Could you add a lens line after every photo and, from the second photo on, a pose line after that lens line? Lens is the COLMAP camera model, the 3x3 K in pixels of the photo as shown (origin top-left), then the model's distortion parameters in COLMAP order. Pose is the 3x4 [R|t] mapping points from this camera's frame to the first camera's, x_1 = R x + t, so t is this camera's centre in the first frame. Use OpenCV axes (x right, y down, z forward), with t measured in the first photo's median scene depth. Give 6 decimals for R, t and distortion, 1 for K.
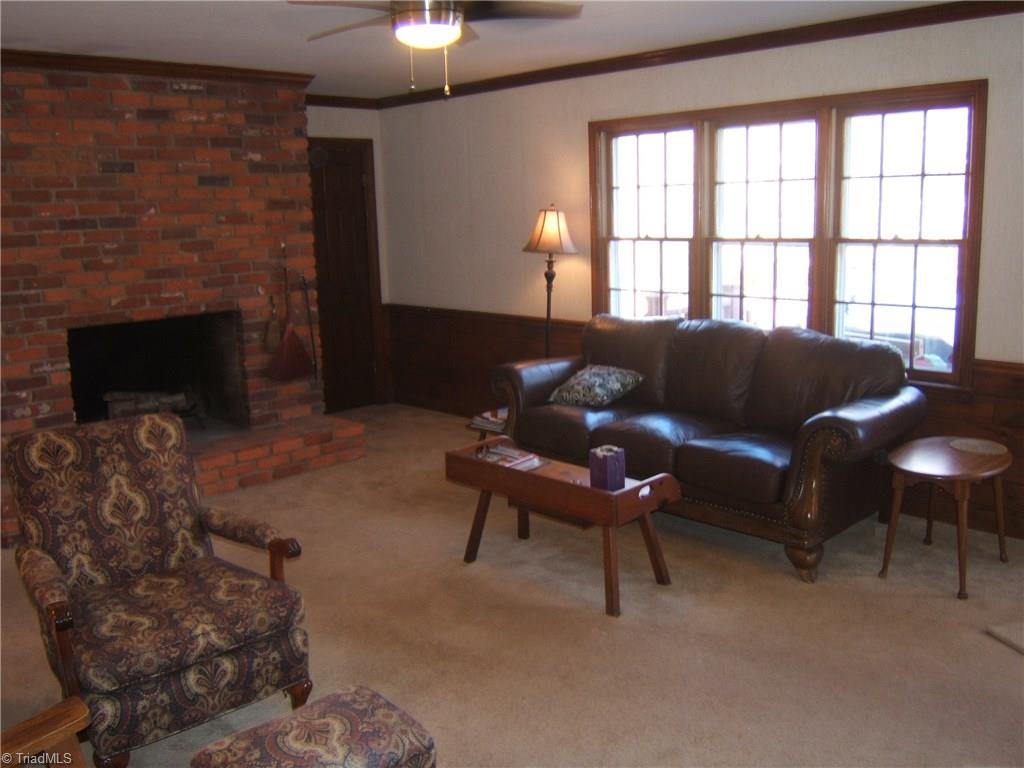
lens RADIAL K [[915.4, 0, 520.9], [0, 915.4, 377.8], [0, 0, 1]] dist [-0.038733, -0.023181]
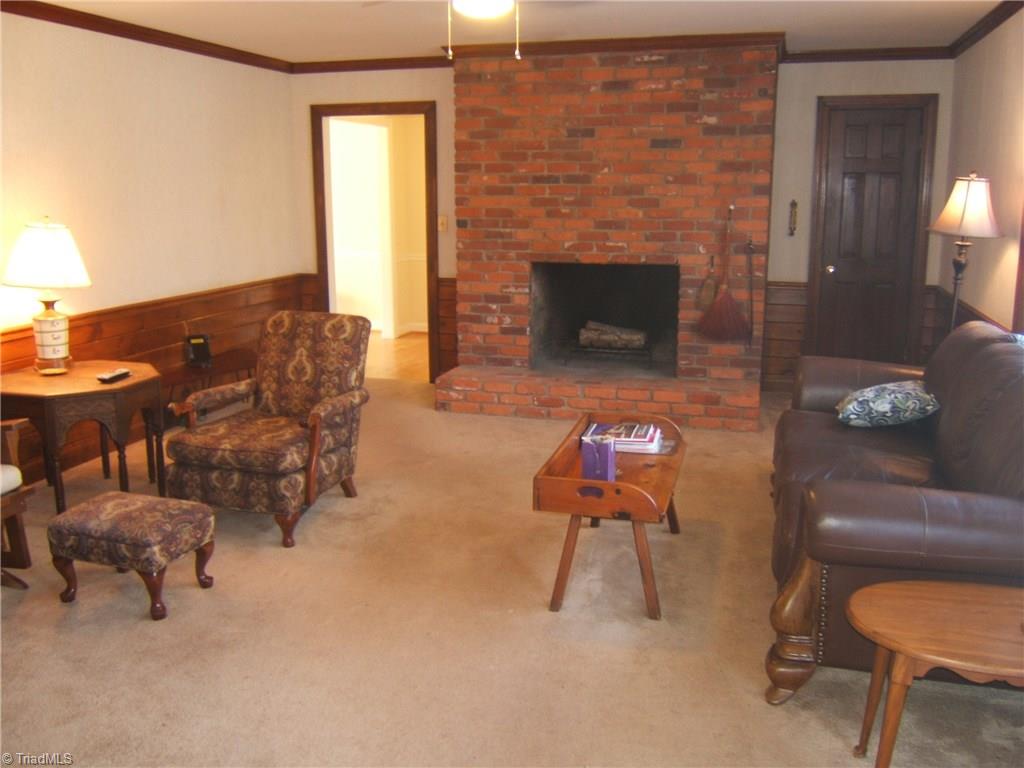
lens RADIAL K [[915.4, 0, 519.4], [0, 915.4, 381.4], [0, 0, 1]] dist [-0.038733, -0.023181]
pose [[0.465936, 0.207532, -0.860136, 0.603474], [-0.172961, 0.974714, 0.141484, -0.066216], [0.867749, 0.082847, 0.490049, 0.352289]]
